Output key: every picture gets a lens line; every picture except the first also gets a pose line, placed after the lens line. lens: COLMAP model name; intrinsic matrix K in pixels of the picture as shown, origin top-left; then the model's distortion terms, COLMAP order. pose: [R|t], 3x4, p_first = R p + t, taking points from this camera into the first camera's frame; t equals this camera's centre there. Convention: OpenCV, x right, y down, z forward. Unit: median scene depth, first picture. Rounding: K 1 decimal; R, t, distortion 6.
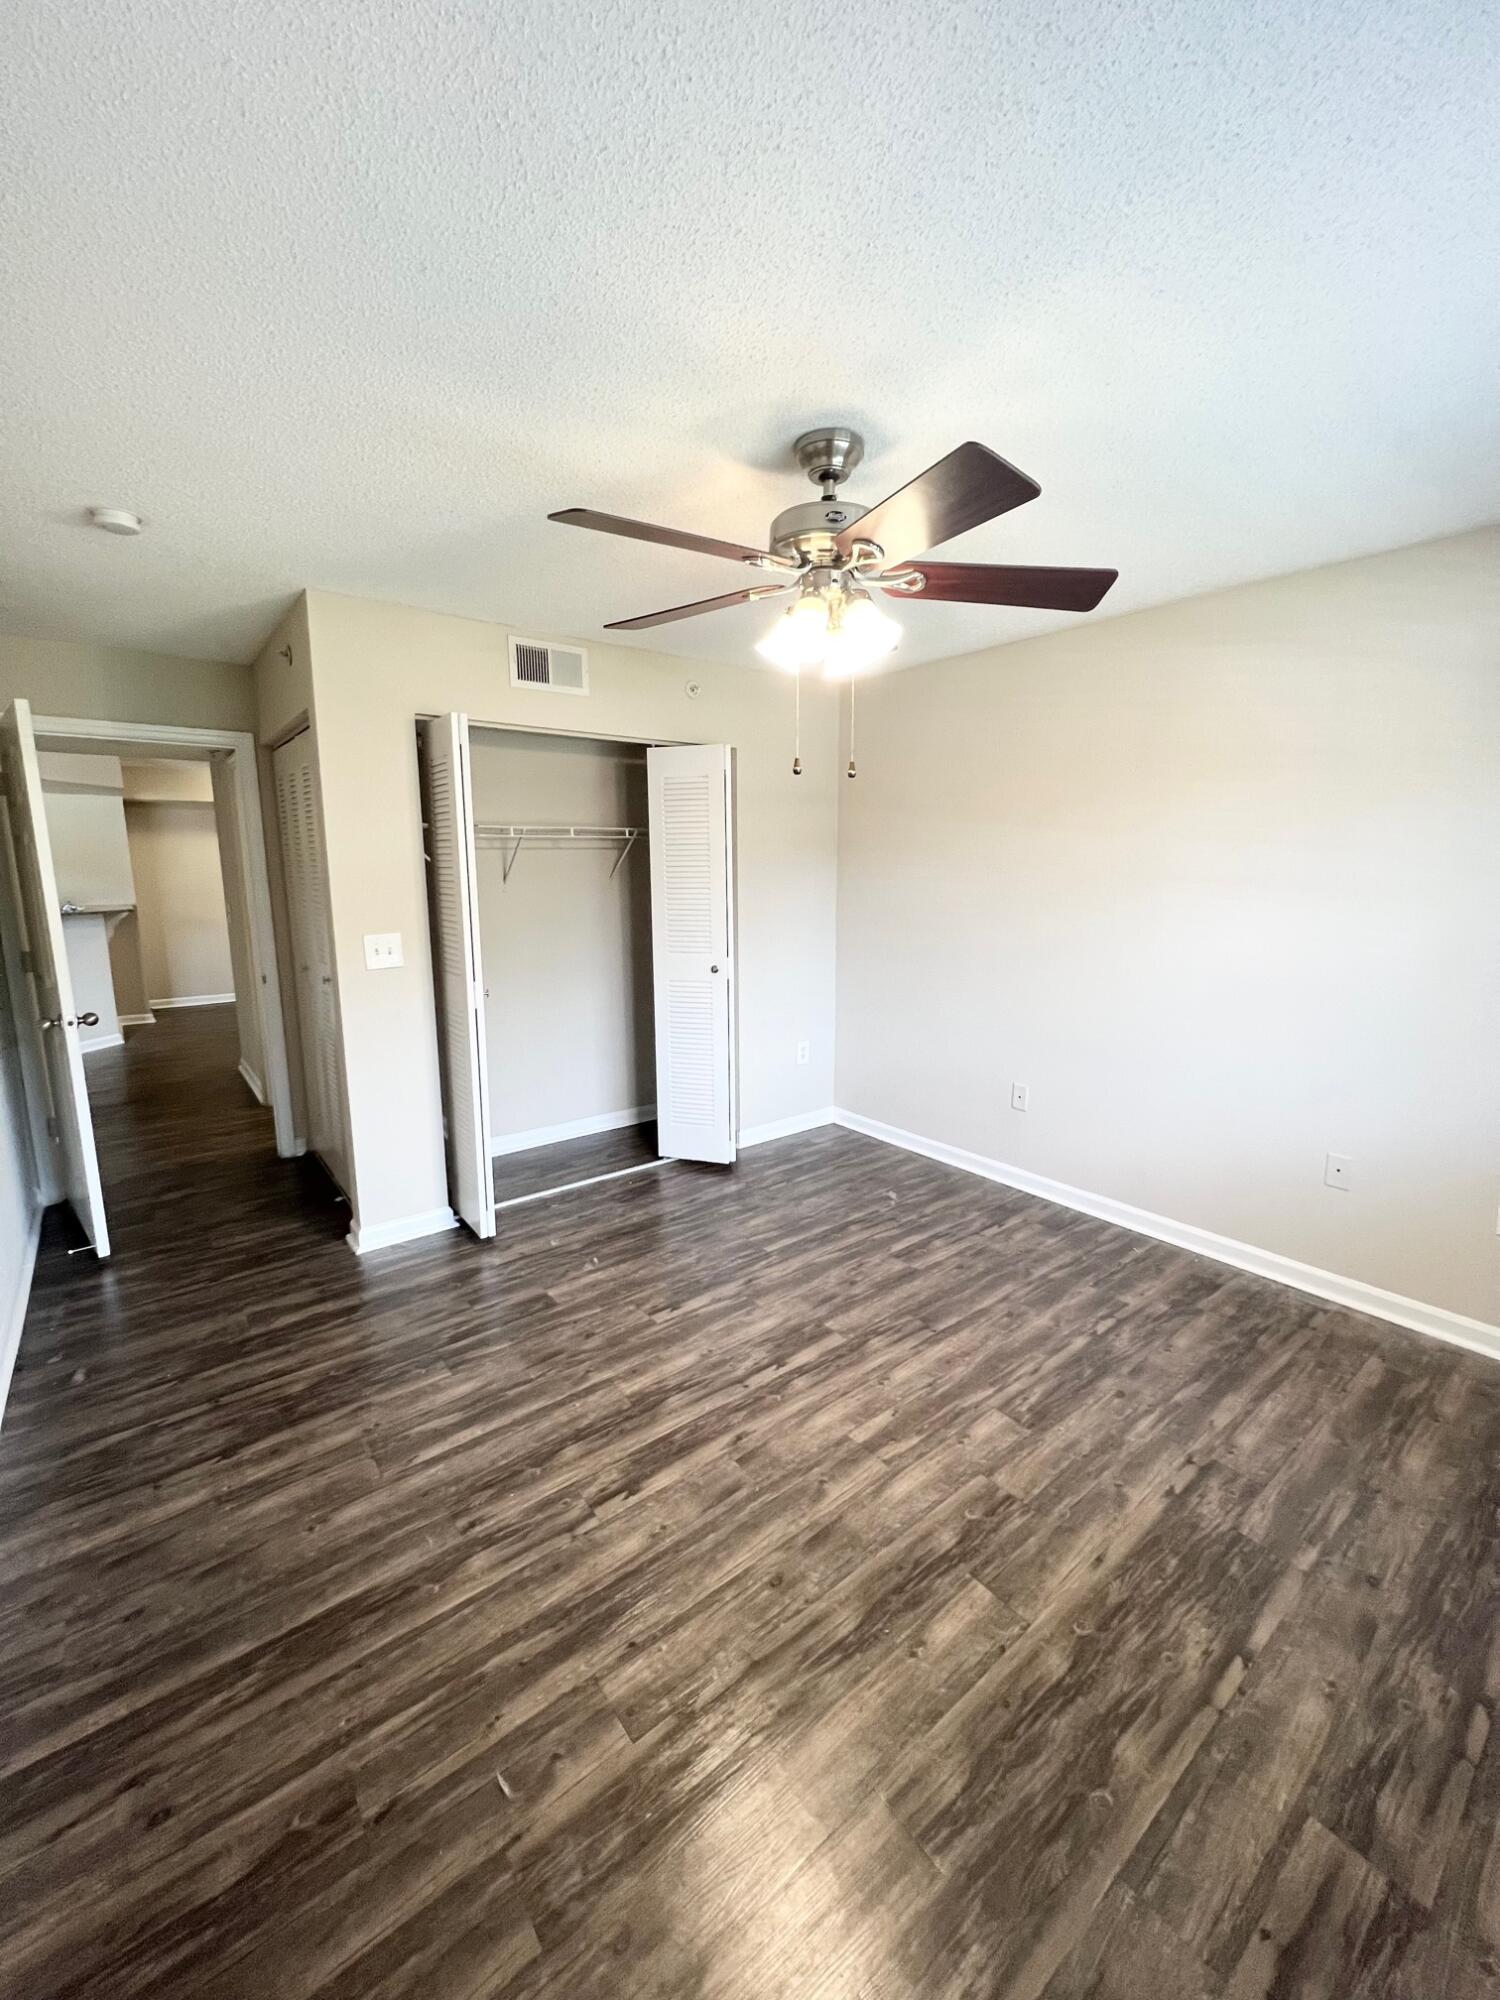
lens RADIAL K [[799.9, 0, 751.3], [0, 799.9, 998.7], [0, 0, 1]] dist [-0.002410, 0.000207]
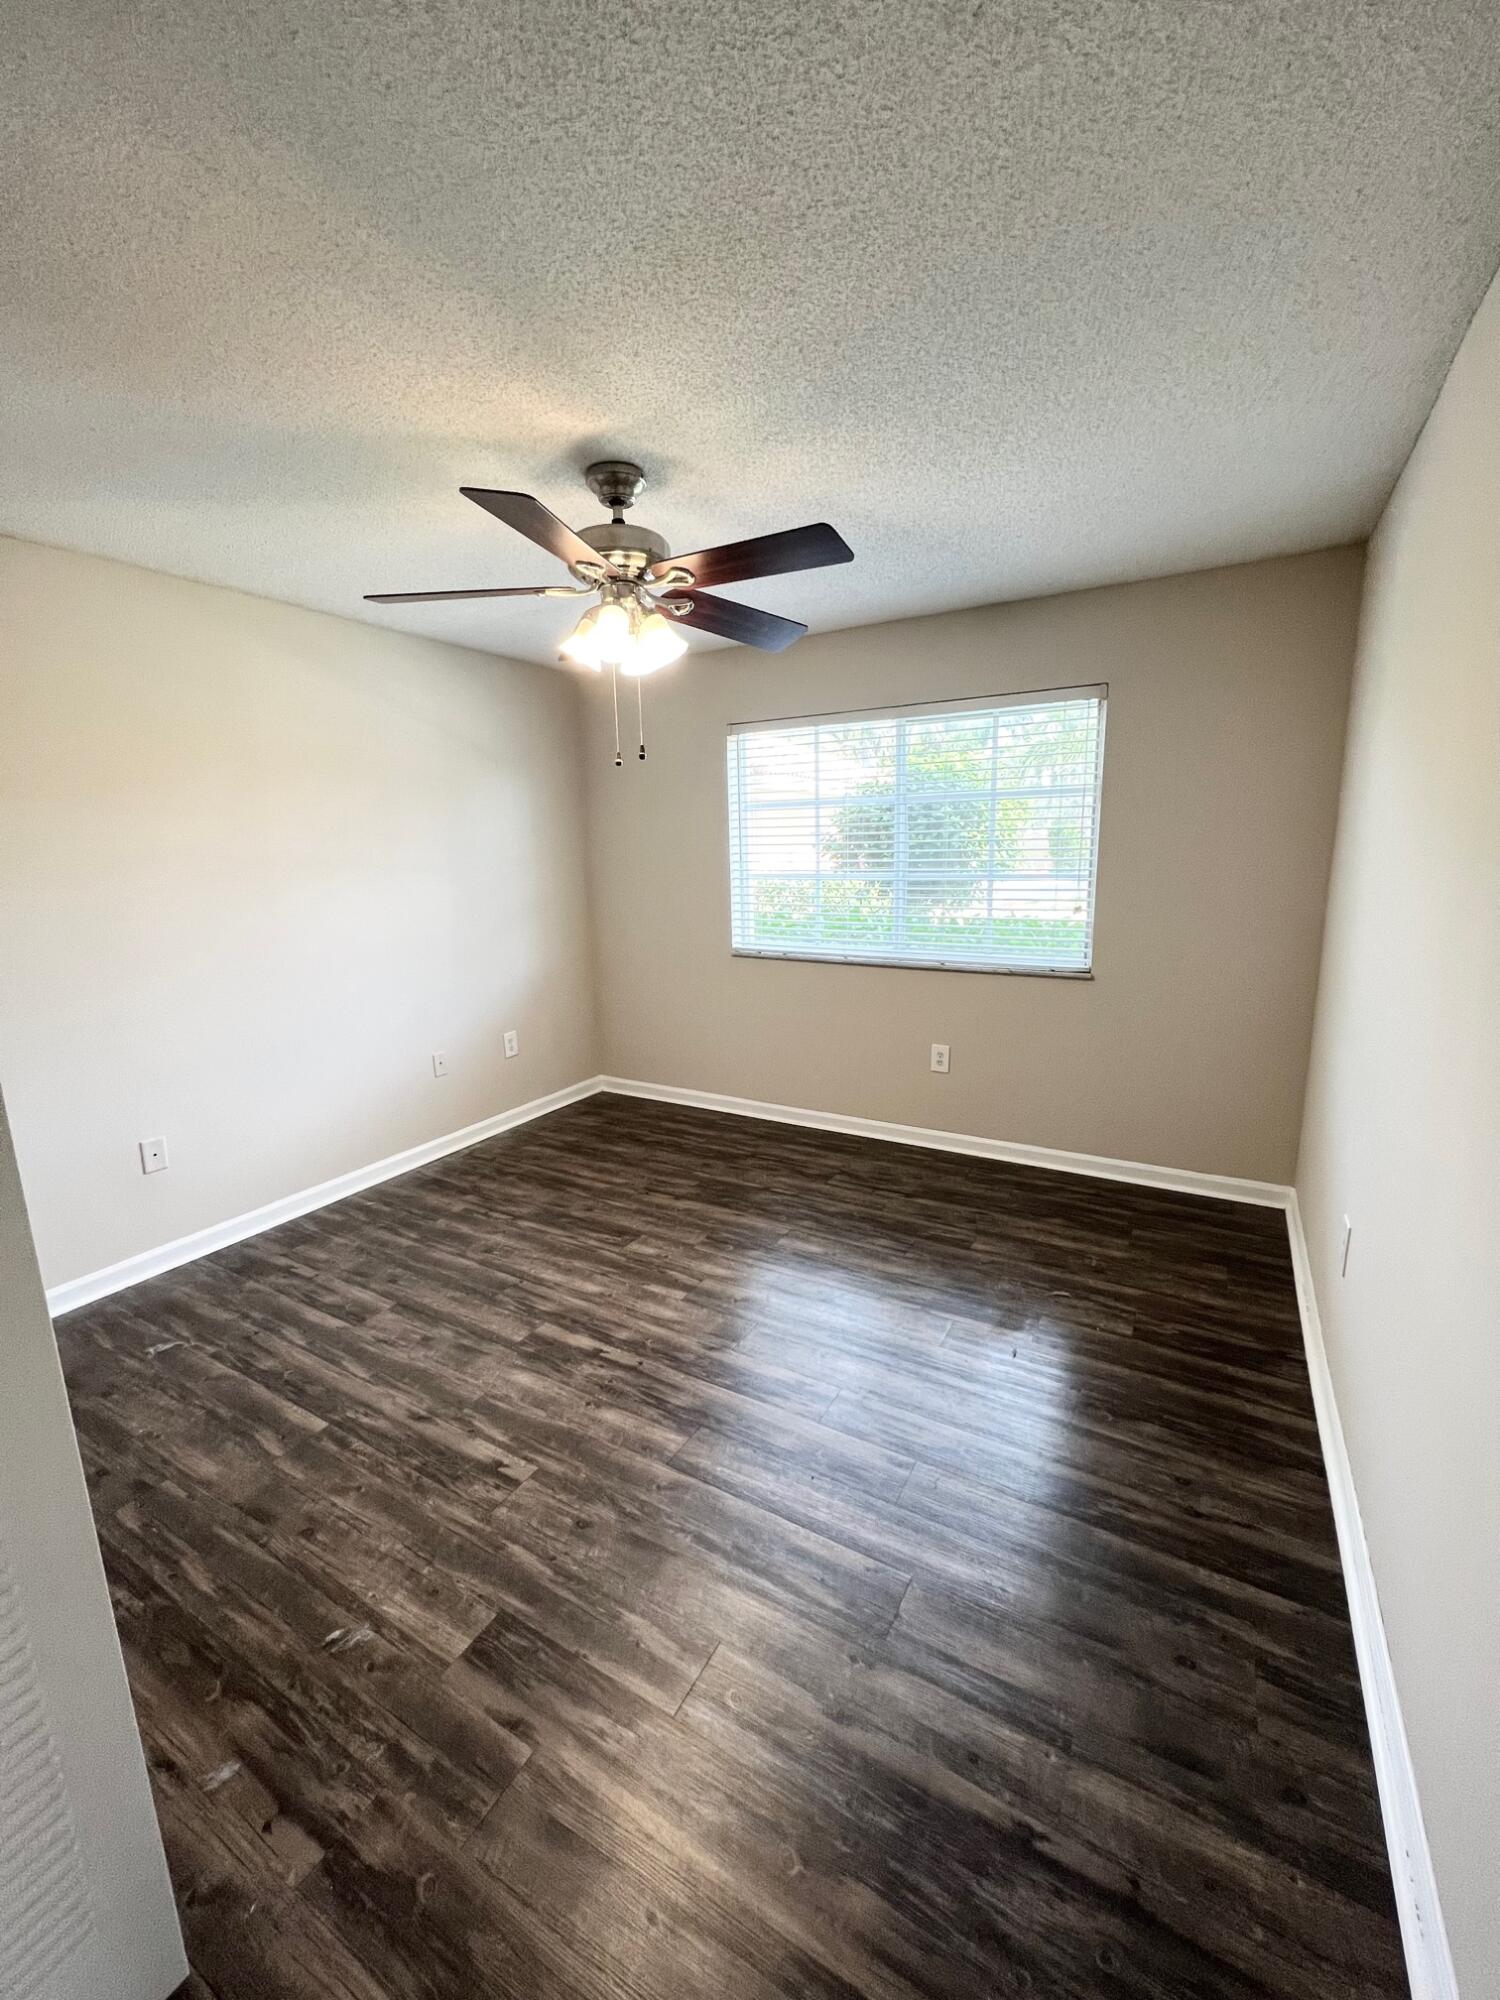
lens RADIAL K [[799.9, 0, 751.3], [0, 799.9, 998.7], [0, 0, 1]] dist [-0.002410, 0.000207]
pose [[-0.369766, -0.162927, 0.914729, -0.821946], [0.178467, 0.953718, 0.242014, -0.155374], [-0.911824, 0.252738, -0.323575, 0.984634]]
